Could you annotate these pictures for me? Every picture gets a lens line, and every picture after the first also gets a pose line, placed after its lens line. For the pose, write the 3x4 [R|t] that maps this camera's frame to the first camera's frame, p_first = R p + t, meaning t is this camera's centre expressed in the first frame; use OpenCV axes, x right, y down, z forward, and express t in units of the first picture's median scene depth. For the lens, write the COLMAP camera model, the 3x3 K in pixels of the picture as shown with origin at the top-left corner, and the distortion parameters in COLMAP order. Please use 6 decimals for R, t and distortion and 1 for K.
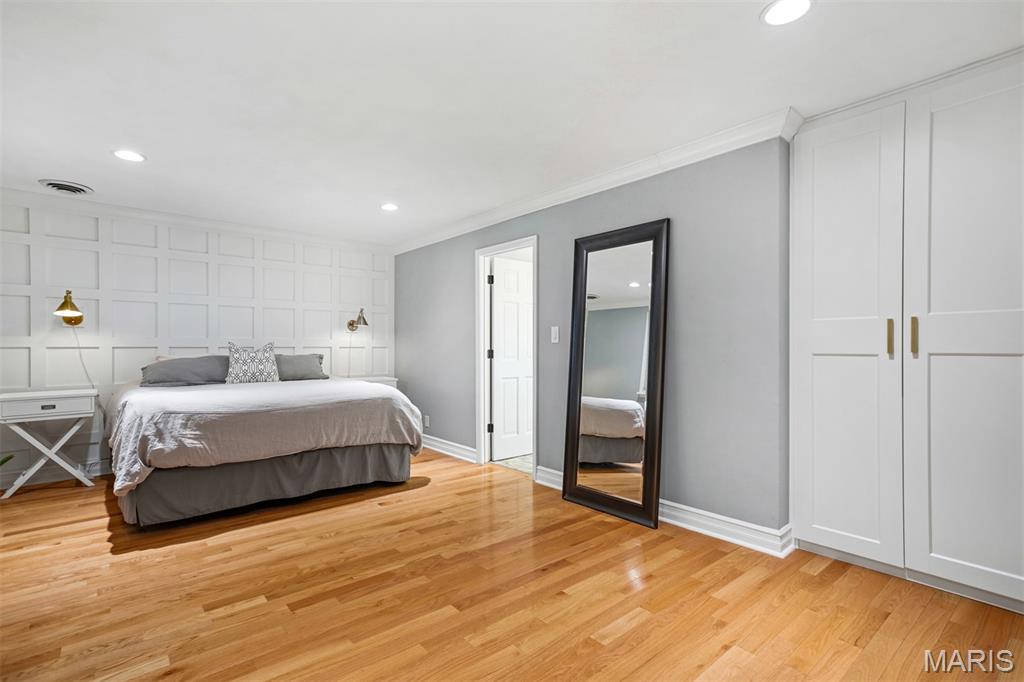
lens RADIAL K [[495.6, 0, 509.8], [0, 495.6, 349.7], [0, 0, 1]] dist [-0.032960, 0.021129]
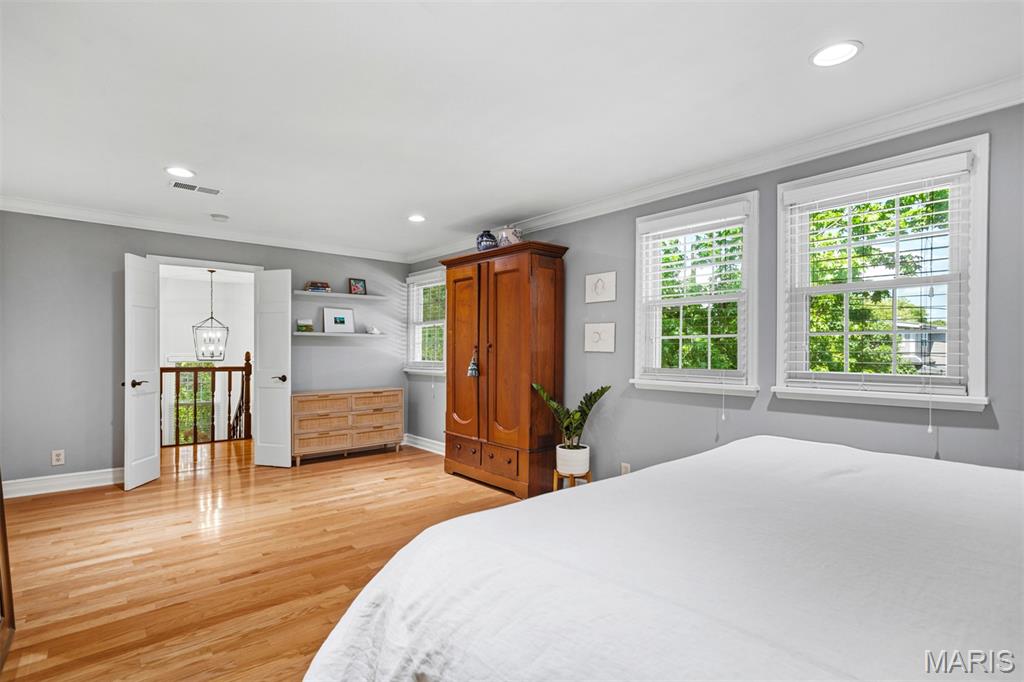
lens RADIAL K [[495.6, 0, 509.8], [0, 495.6, 349.7], [0, 0, 1]] dist [-0.032960, 0.021129]
pose [[-0.999975, -0.003711, -0.005952, -0.352373], [-0.003741, 0.999980, 0.005139, -0.026730], [0.005933, 0.005161, -0.999969, 1.554435]]
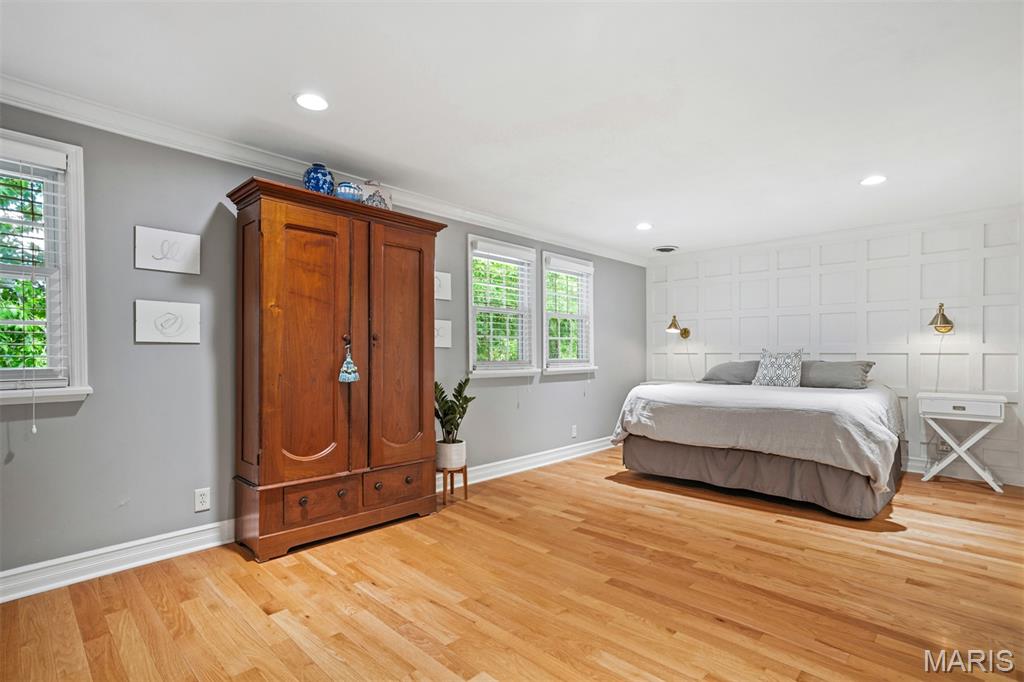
lens RADIAL K [[495.6, 0, 509.8], [0, 495.6, 349.7], [0, 0, 1]] dist [-0.032960, 0.021129]
pose [[0.083761, -0.005670, -0.996470, 0.664437], [-0.006827, 0.999957, -0.006264, -0.003137], [0.996463, 0.007327, 0.083718, 0.435274]]
